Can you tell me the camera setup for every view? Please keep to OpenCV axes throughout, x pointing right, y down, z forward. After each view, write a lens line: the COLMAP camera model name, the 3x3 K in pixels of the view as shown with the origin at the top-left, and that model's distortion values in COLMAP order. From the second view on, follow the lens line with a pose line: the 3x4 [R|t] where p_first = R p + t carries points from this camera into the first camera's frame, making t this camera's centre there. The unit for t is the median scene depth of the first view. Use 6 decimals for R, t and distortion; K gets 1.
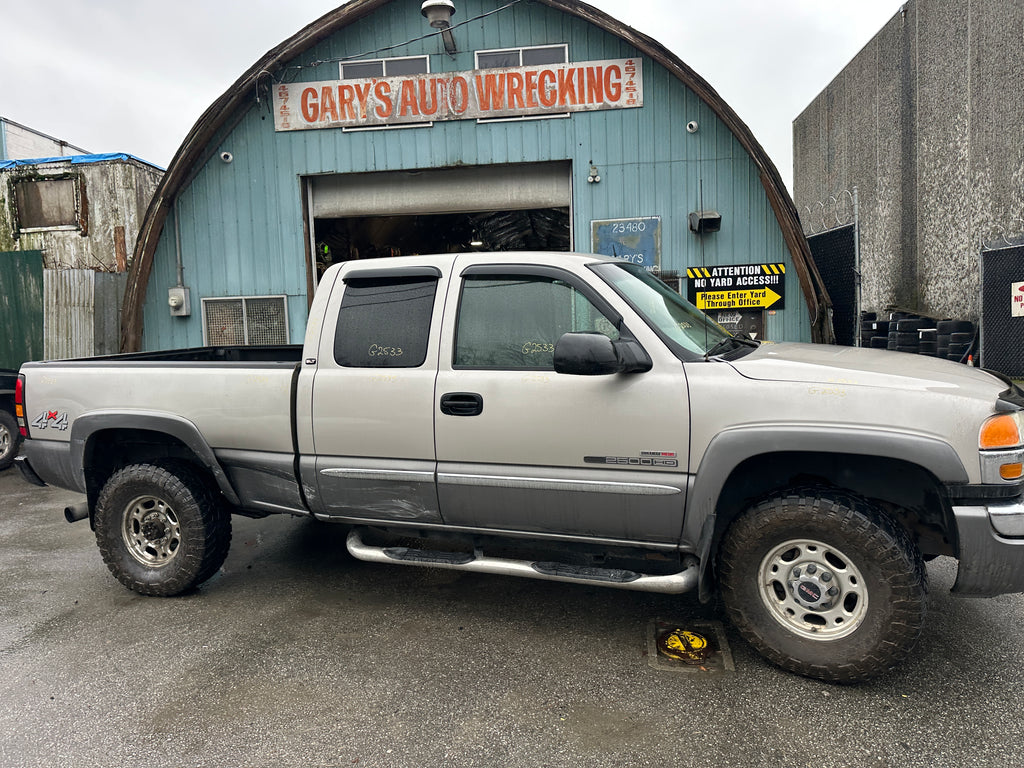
lens RADIAL K [[722.0, 0, 512.0], [0, 722.0, 384.0], [0, 0, 1]] dist [0.090272, -0.123734]
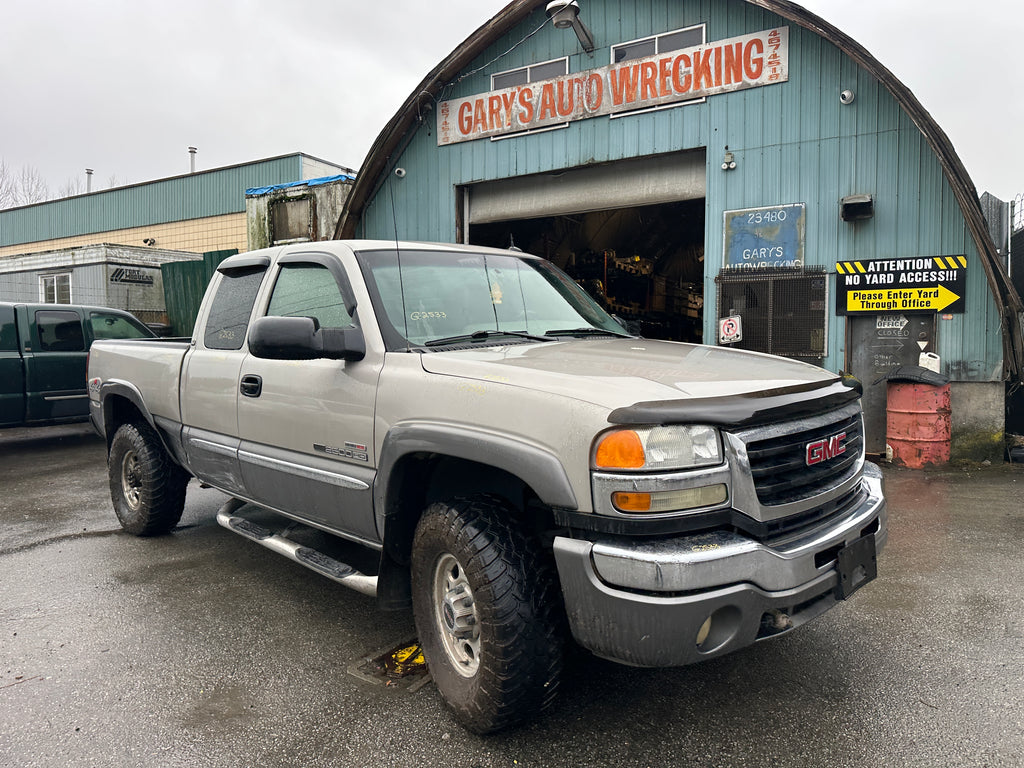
lens RADIAL K [[724.4, 0, 512.1], [0, 724.4, 372.0], [0, 0, 1]] dist [0.060329, -0.080625]
pose [[0.903501, 0.048017, -0.425888, 0.269866], [-0.058230, 0.998243, -0.010984, -0.000939], [0.424613, 0.034724, 0.904709, 0.074441]]
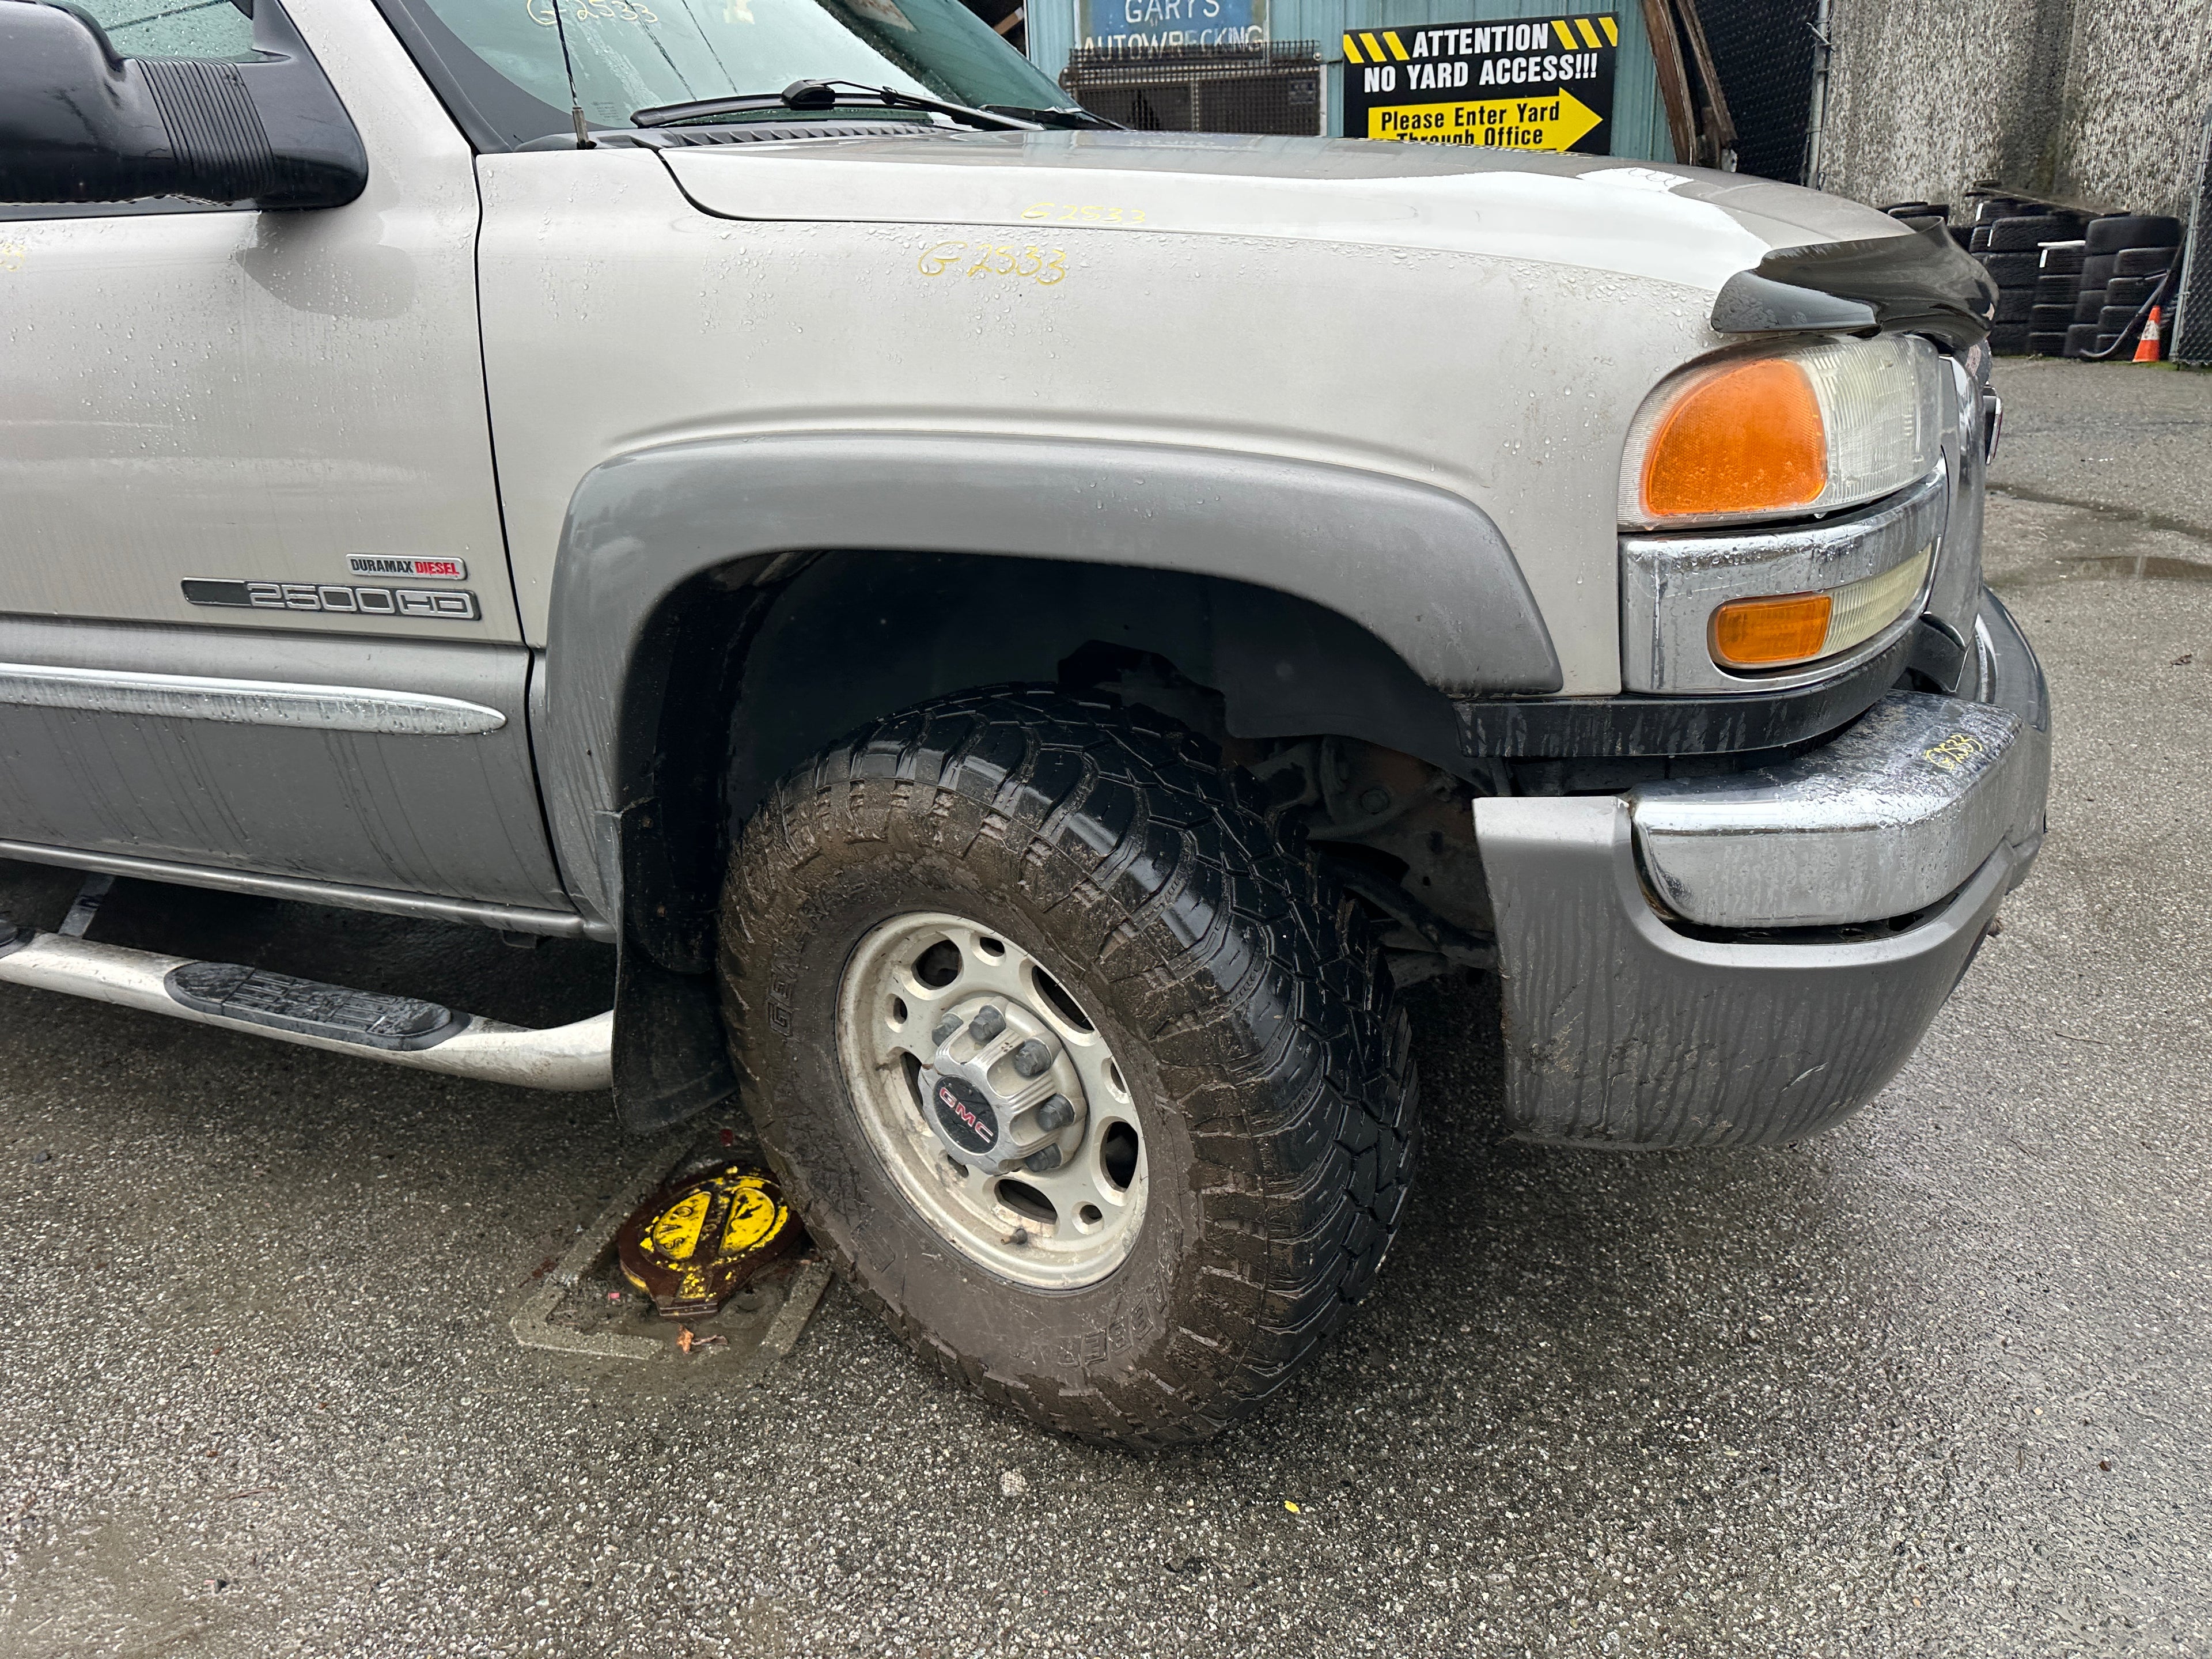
lens RADIAL K [[1583.5, 0, 1118.3], [0, 1583.5, 830.1], [0, 0, 1]] dist [0.003353, 0.002721]
pose [[0.999634, -0.001657, -0.026992, 0.153331], [0.008460, 0.967182, 0.253943, 0.016767], [0.025685, -0.254078, 0.966843, 0.162360]]
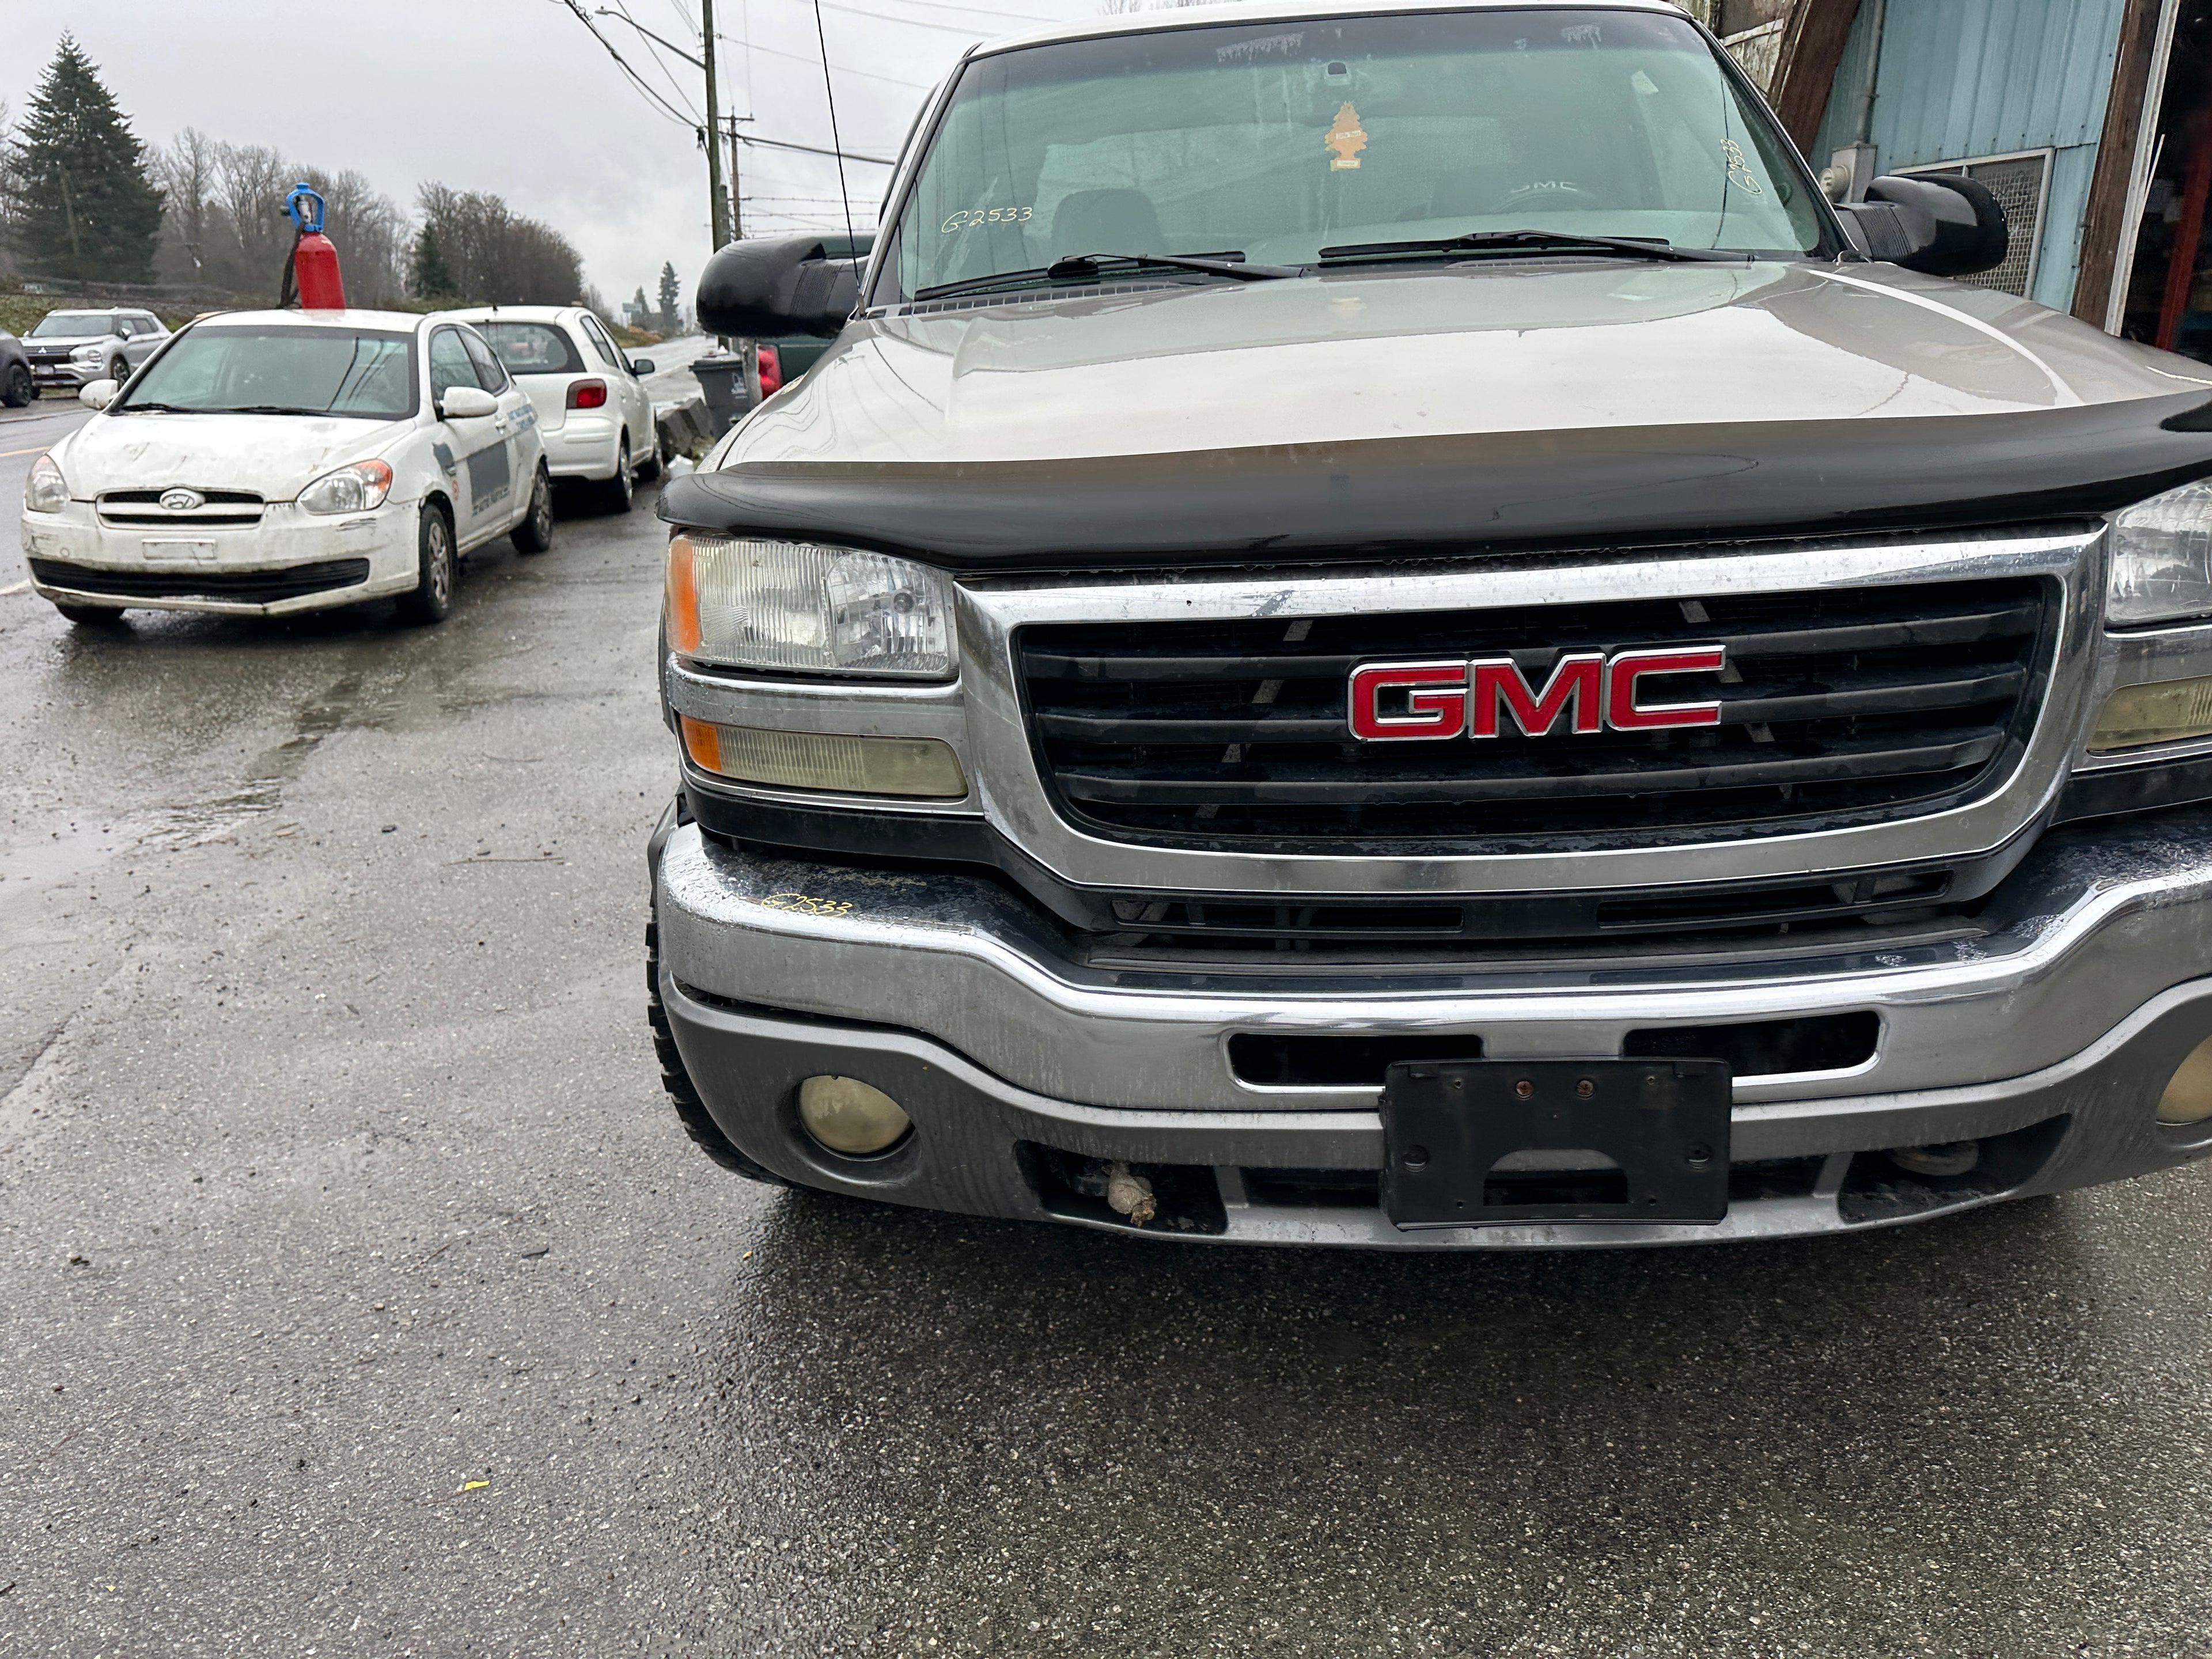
lens RADIAL K [[1578.4, 0, 1107.6], [0, 1578.4, 836.3], [0, 0, 1]] dist [0.019131, -0.015562]
pose [[0.299839, 0.321676, -0.898121, 0.392872], [-0.065152, 0.946143, 0.317125, -0.015514], [0.951762, -0.036572, 0.304649, 0.292936]]
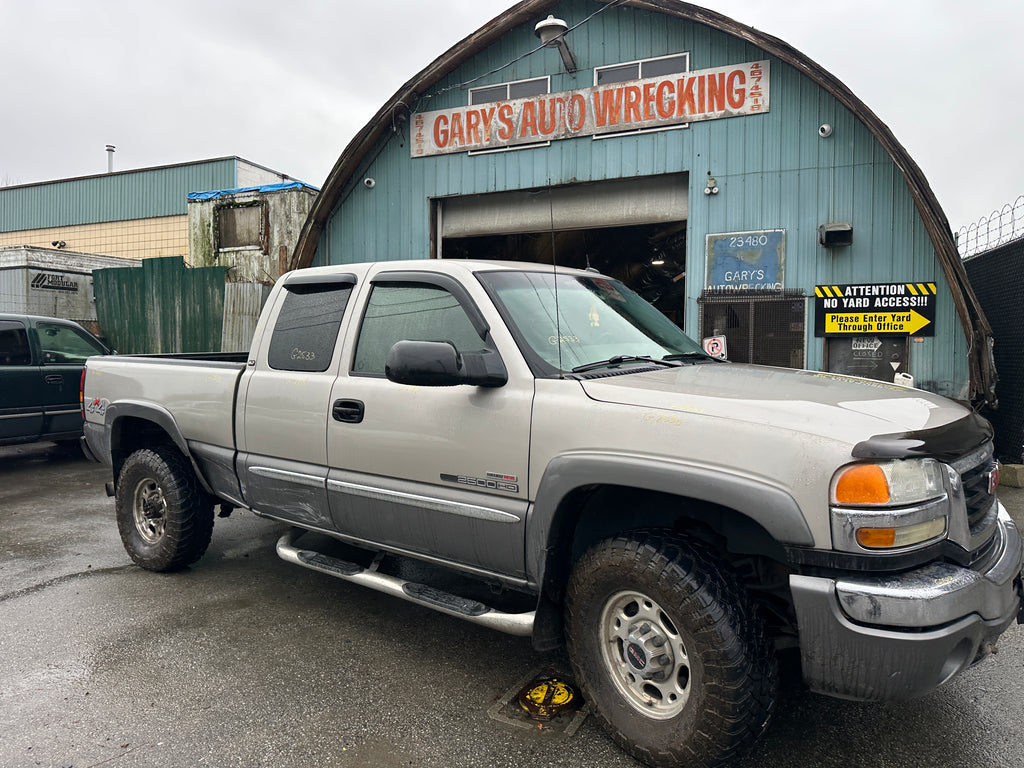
lens RADIAL K [[718.6, 0, 513.6], [0, 718.6, 371.9], [0, 0, 1]] dist [0.114646, -0.195180]
pose [[0.952092, 0.046389, -0.302273, 0.165086], [-0.059877, 0.997574, -0.035505, -0.001347], [0.299893, 0.051903, 0.952560, 0.045529]]
